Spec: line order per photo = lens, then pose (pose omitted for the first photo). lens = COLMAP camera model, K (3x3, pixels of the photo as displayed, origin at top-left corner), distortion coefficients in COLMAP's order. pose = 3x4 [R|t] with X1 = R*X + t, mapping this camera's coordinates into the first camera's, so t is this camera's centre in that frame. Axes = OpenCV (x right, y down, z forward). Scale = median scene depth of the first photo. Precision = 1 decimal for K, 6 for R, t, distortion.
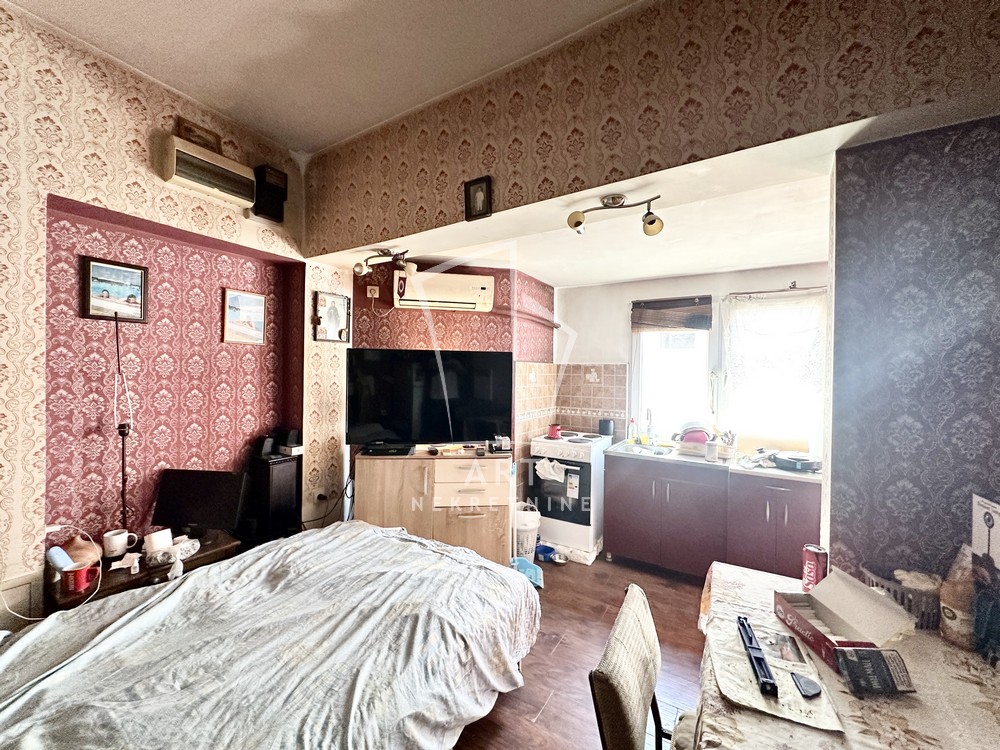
lens RADIAL K [[400.1, 0, 498.1], [0, 400.1, 371.4], [0, 0, 1]] dist [-0.002151, 0.000355]
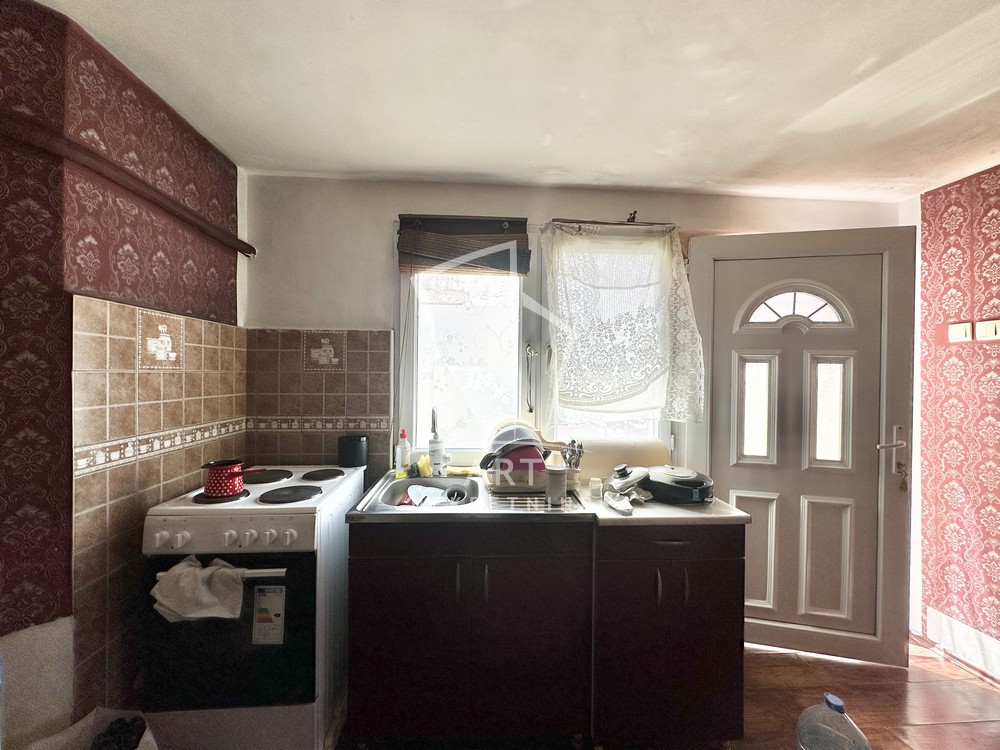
lens RADIAL K [[400.1, 0, 494.7], [0, 400.1, 372.7], [0, 0, 1]] dist [-0.002151, 0.000355]
pose [[0.820797, -0.006929, 0.571179, 0.134881], [0.005611, 0.999976, 0.004067, 0.040024], [-0.571193, -0.000133, 0.820816, 0.502954]]
